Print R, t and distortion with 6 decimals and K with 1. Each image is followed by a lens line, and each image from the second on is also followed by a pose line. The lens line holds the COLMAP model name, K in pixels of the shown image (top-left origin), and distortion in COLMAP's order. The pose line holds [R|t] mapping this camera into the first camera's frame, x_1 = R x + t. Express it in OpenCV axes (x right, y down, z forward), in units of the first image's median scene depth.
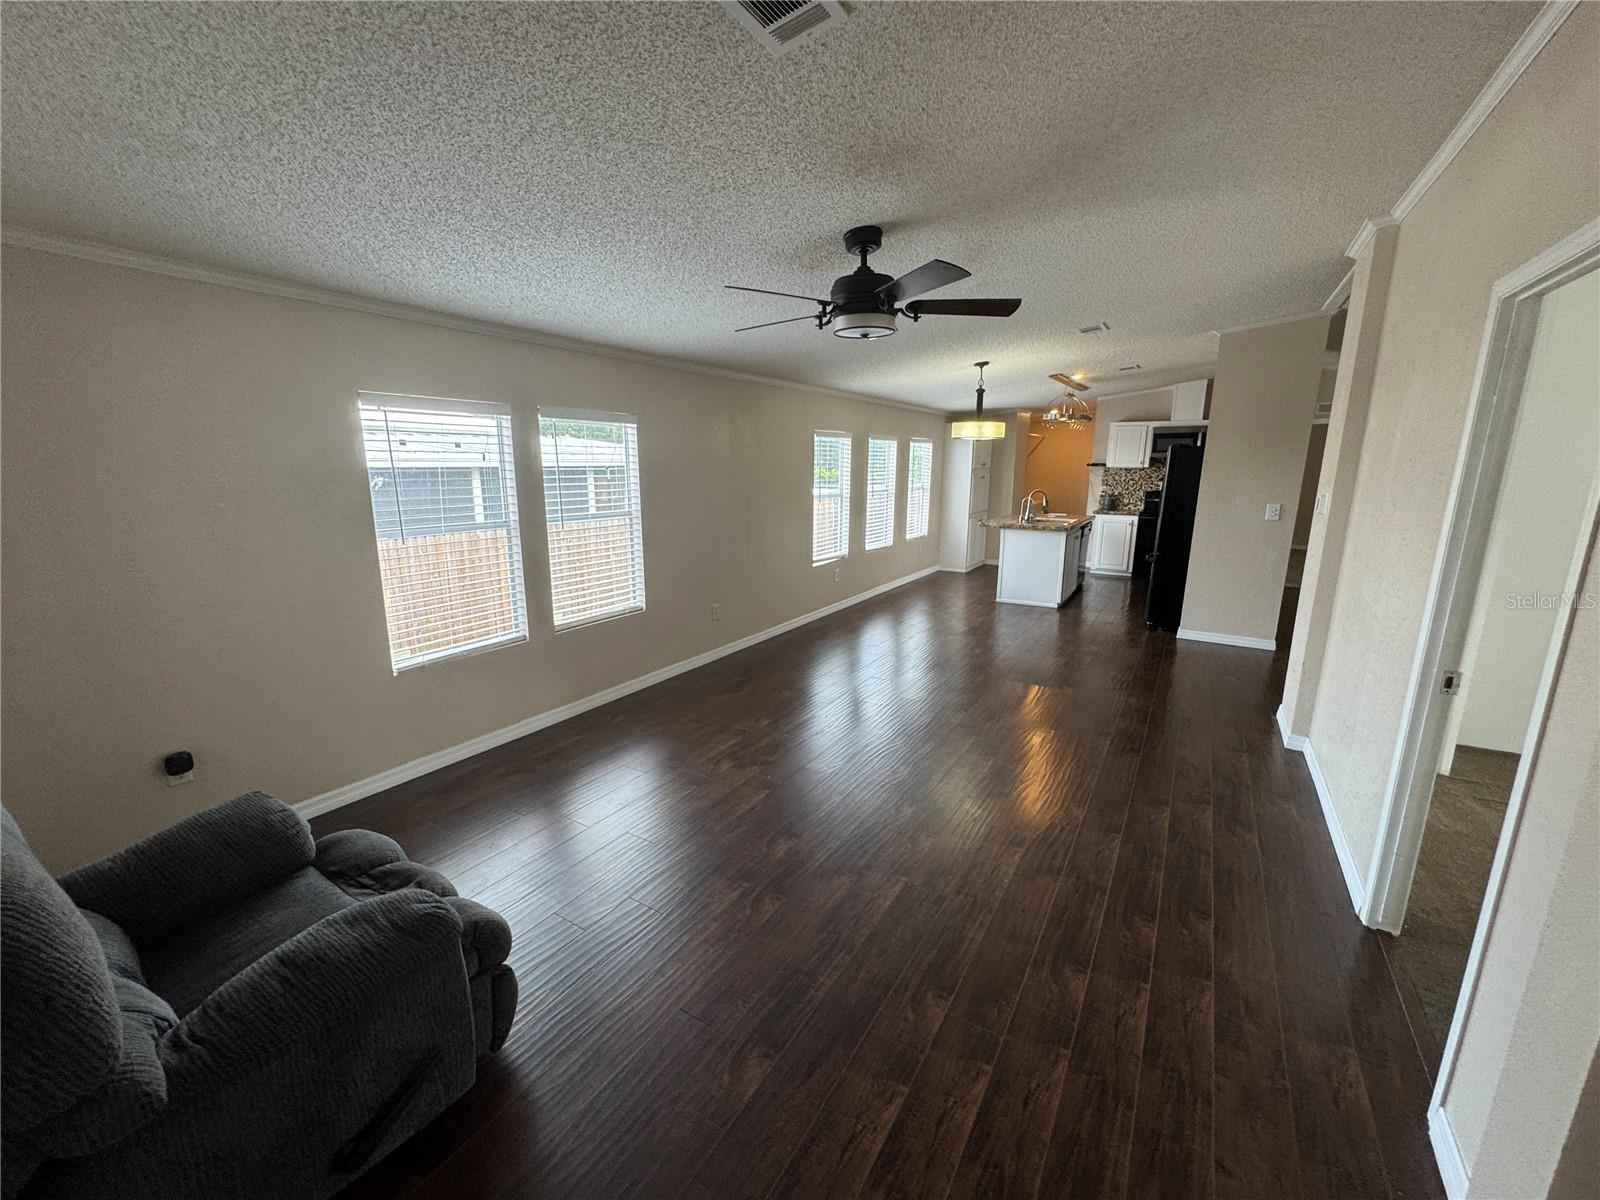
lens RADIAL K [[639.9, 0, 810.3], [0, 639.9, 599.1], [0, 0, 1]] dist [-0.003298, 0.000121]
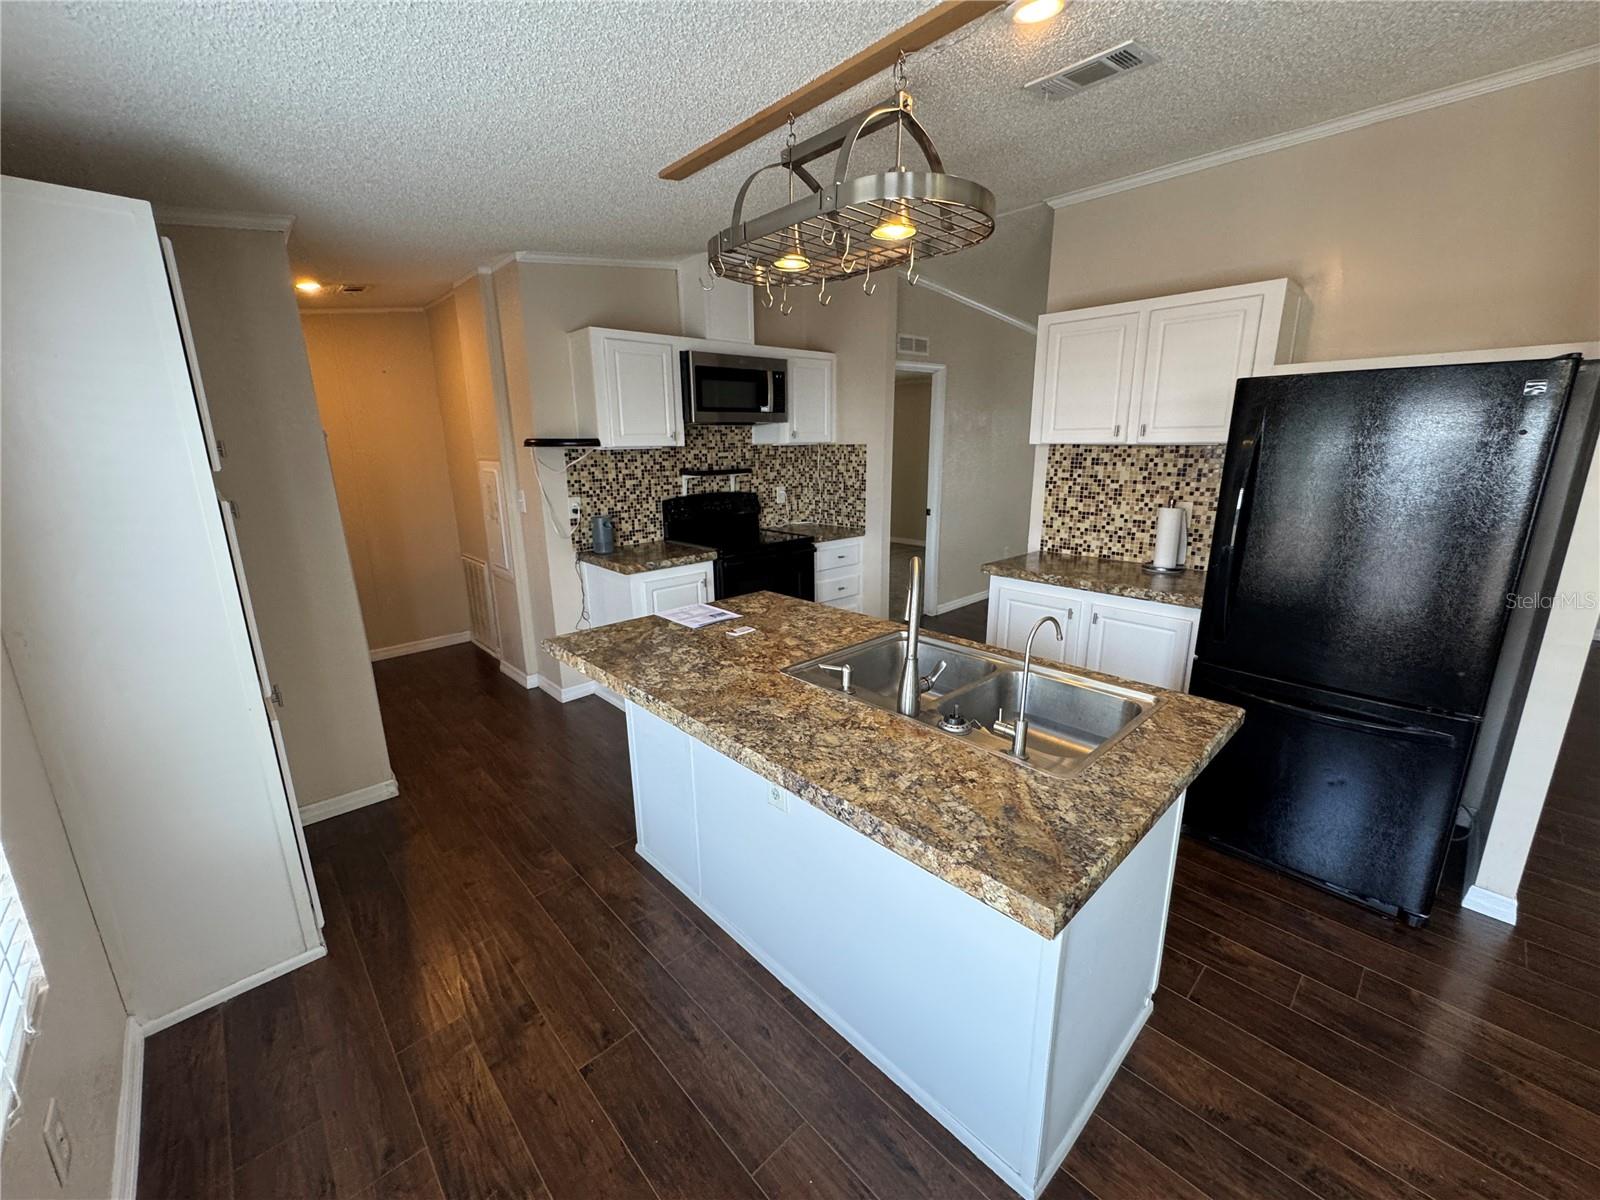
lens RADIAL K [[639.9, 0, 803.7], [0, 639.9, 597.2], [0, 0, 1]] dist [-0.003298, 0.000121]
pose [[0.257625, -0.243282, 0.935117, 0.118832], [0.213543, 0.958189, 0.190453, -0.173735], [-0.942353, 0.150622, 0.298804, 0.810193]]
